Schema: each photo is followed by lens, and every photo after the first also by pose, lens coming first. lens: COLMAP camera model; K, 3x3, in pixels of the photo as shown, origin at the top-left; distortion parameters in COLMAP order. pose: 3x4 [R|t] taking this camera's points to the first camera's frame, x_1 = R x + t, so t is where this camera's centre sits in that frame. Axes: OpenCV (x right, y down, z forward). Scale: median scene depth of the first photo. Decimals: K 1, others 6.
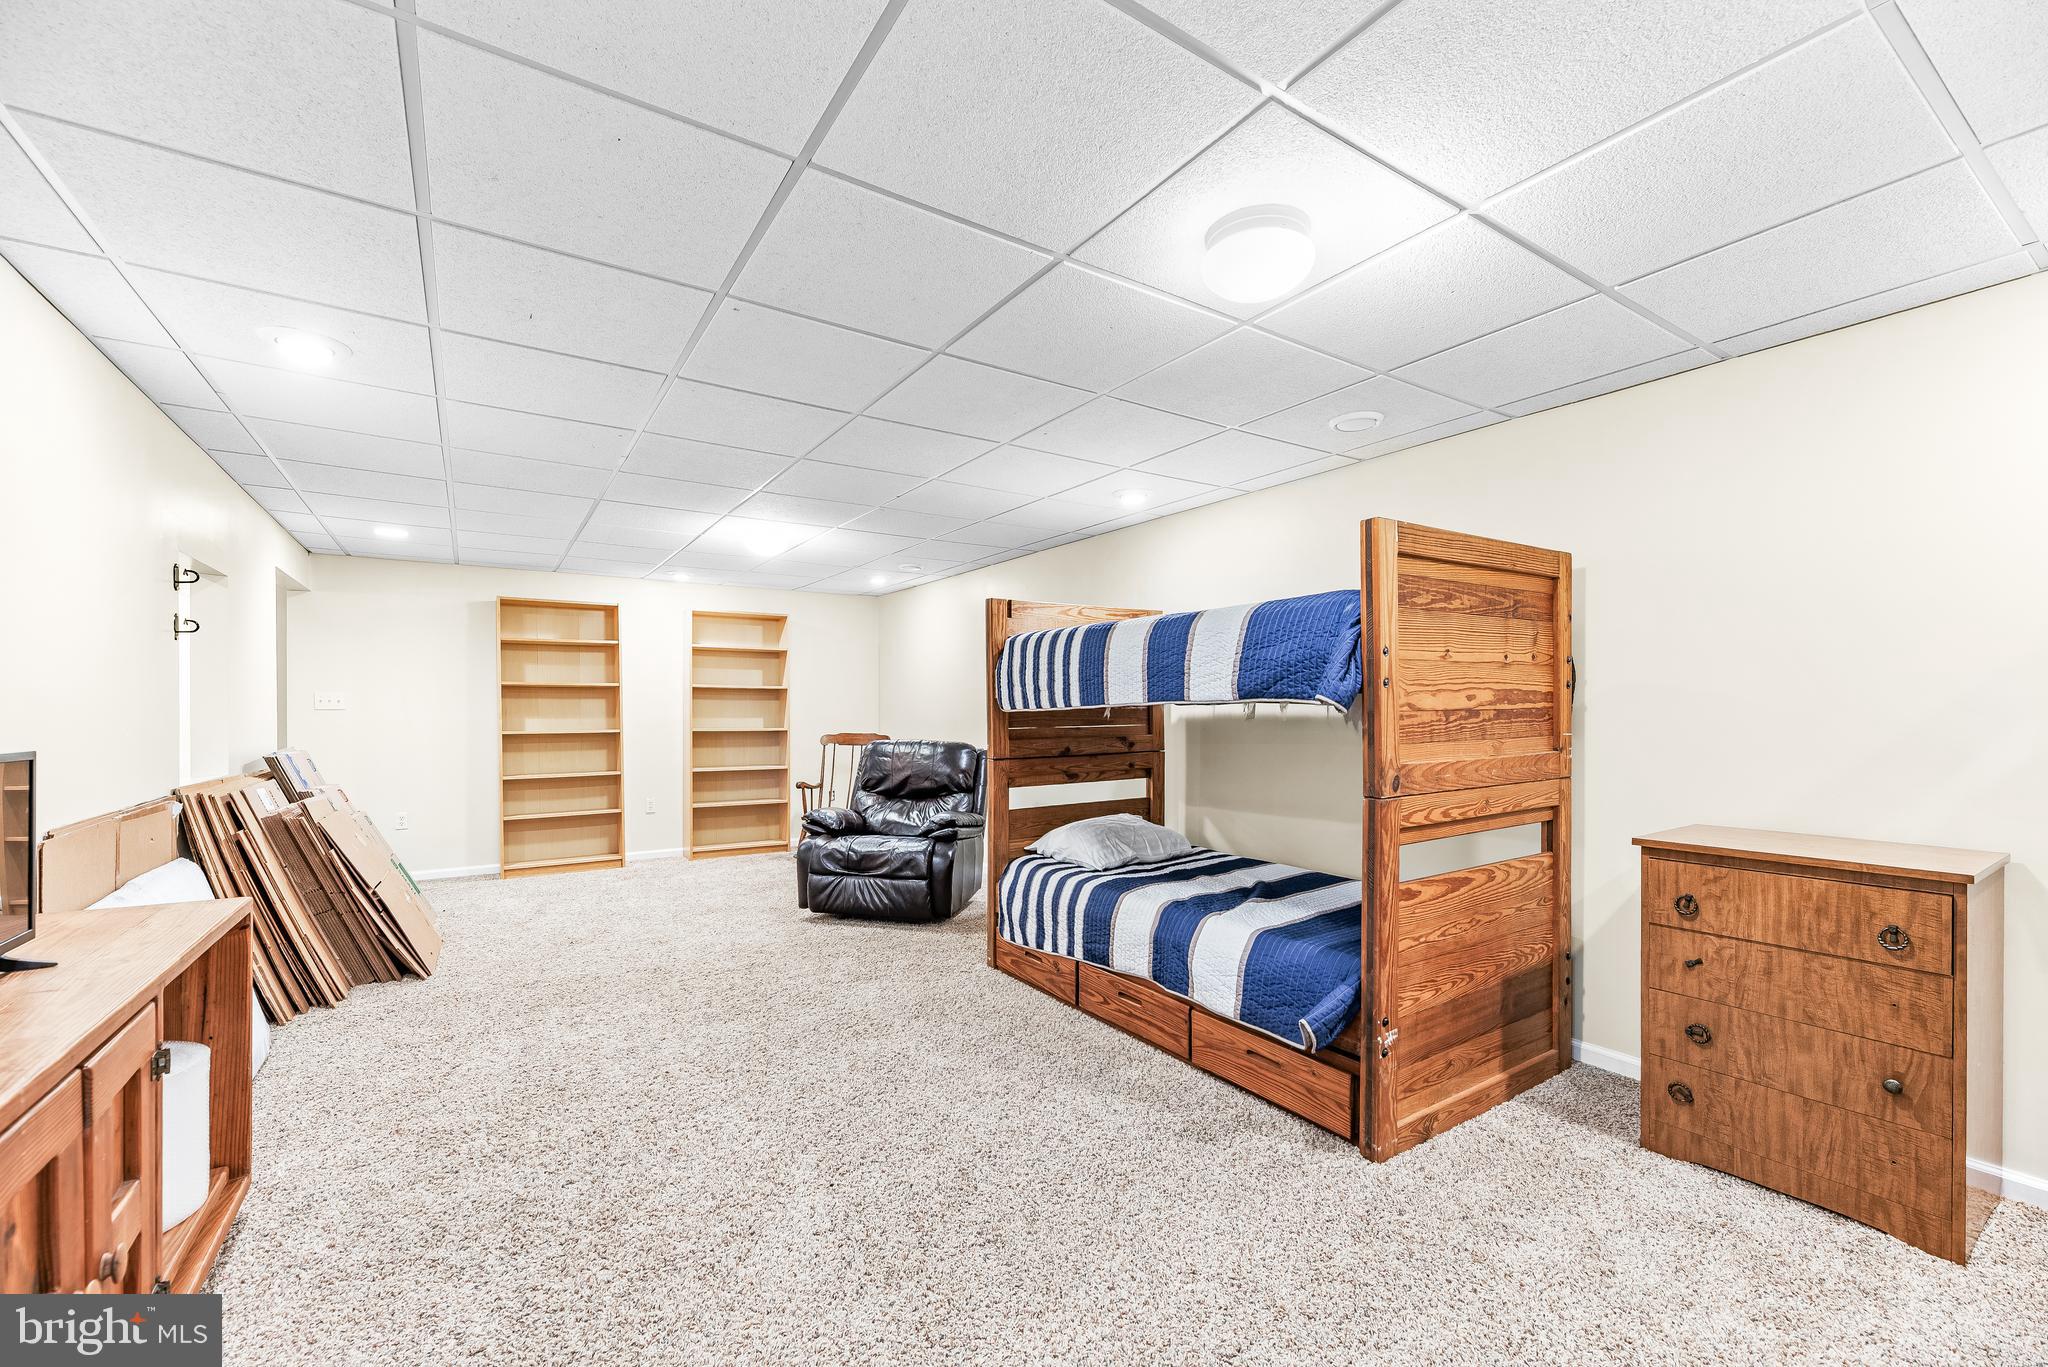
lens RADIAL K [[824.9, 0, 1026.9], [0, 824.9, 713.3], [0, 0, 1]] dist [-0.000113, -0.000127]
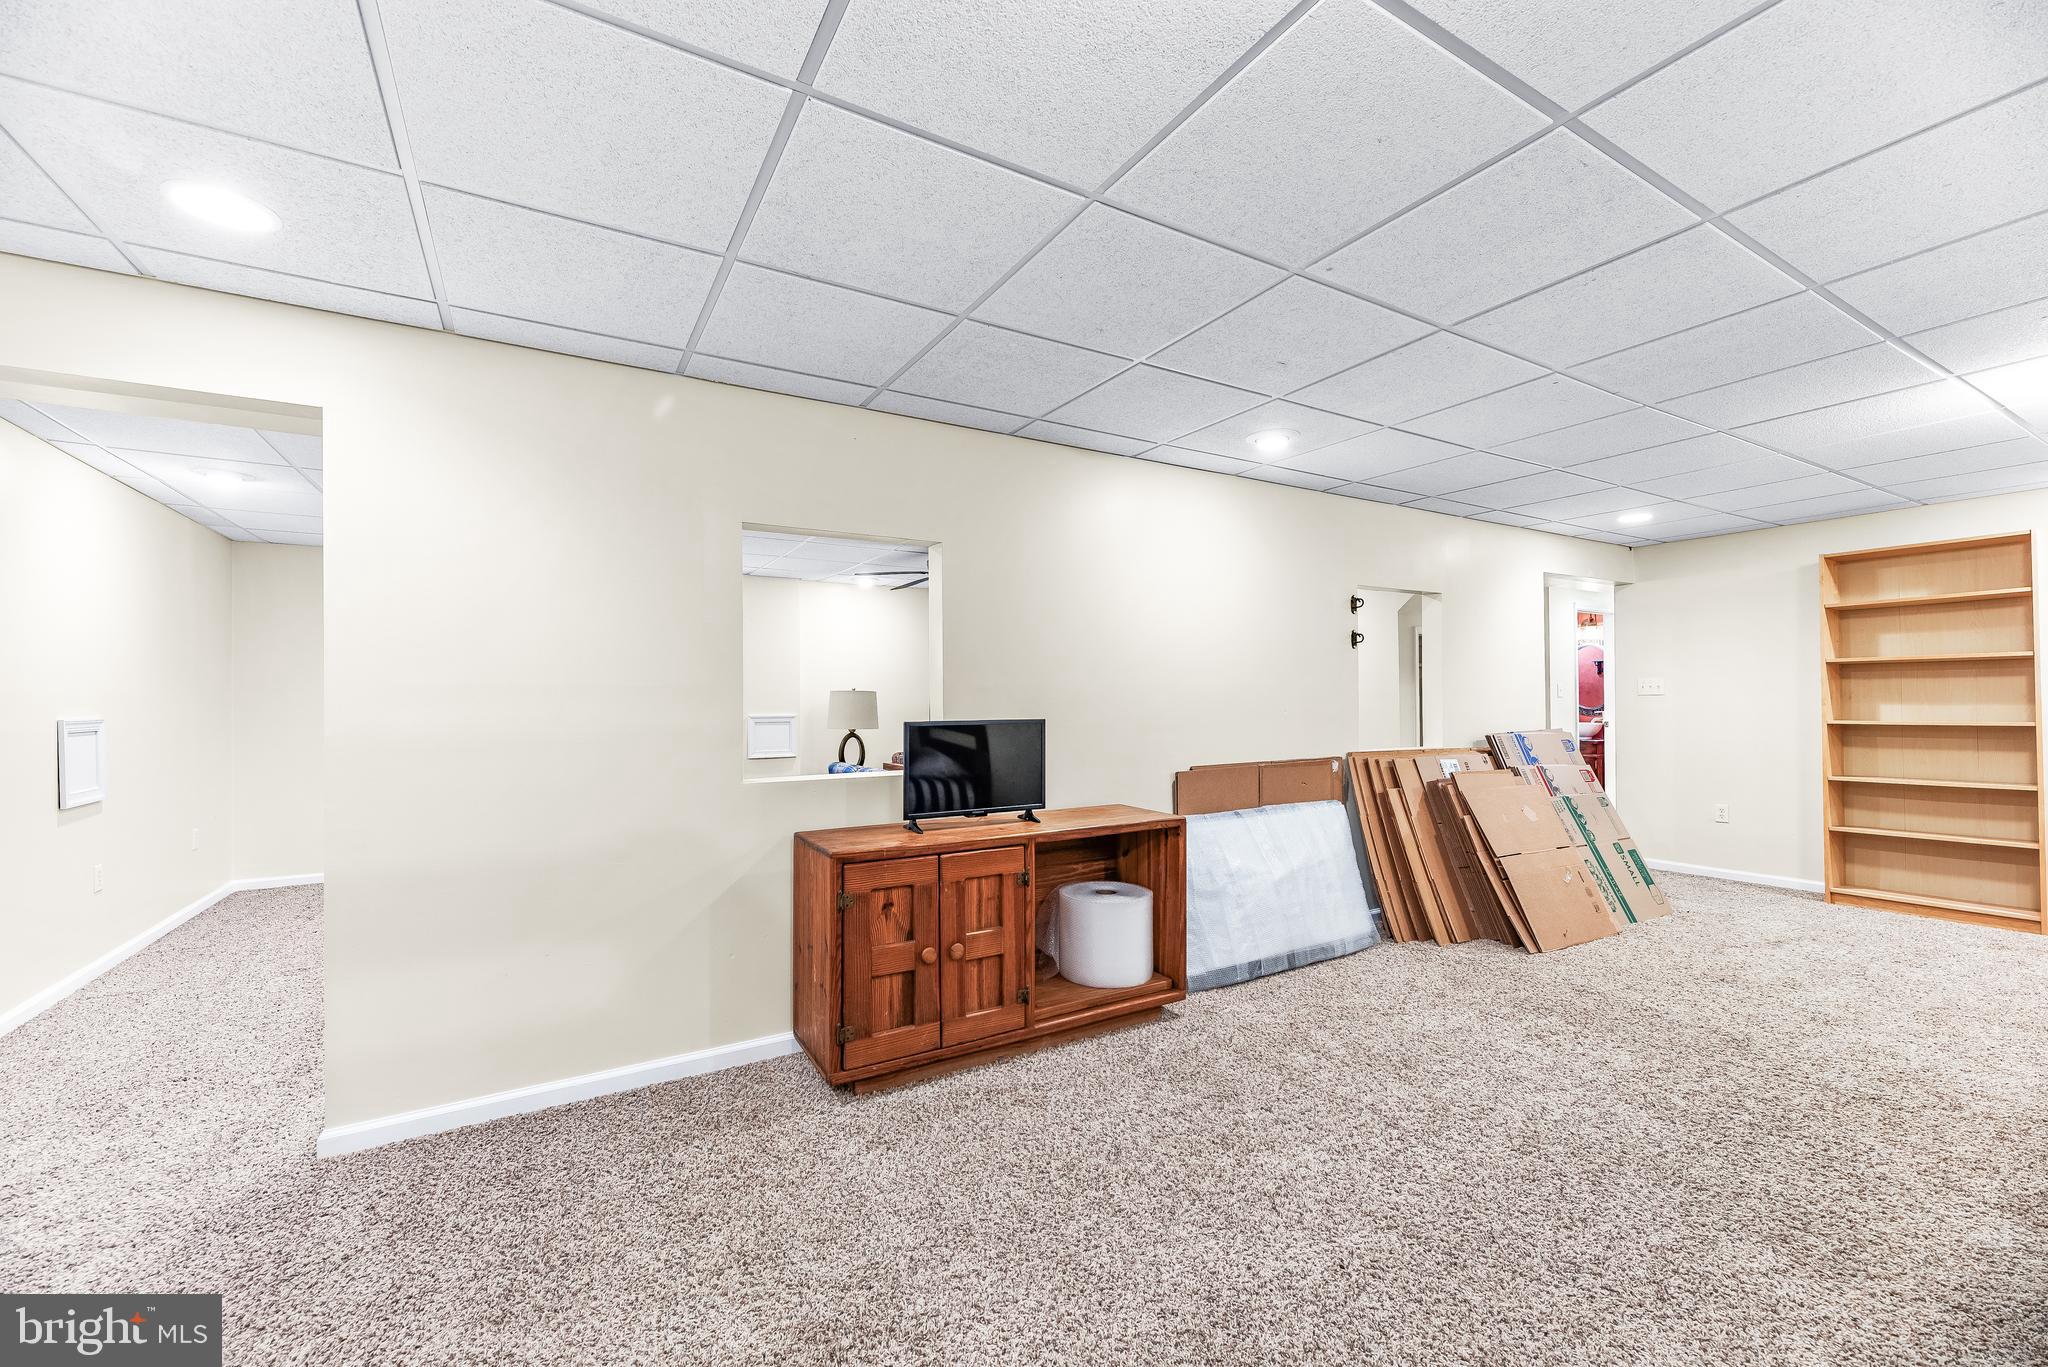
lens RADIAL K [[824.9, 0, 1027.1], [0, 824.9, 697.6], [0, 0, 1]] dist [-0.000113, -0.000127]
pose [[-0.047674, -0.004506, -0.998853, 0.217565], [0.003060, 0.999984, -0.004657, 0.000561], [0.998858, -0.003278, -0.047659, 0.258946]]
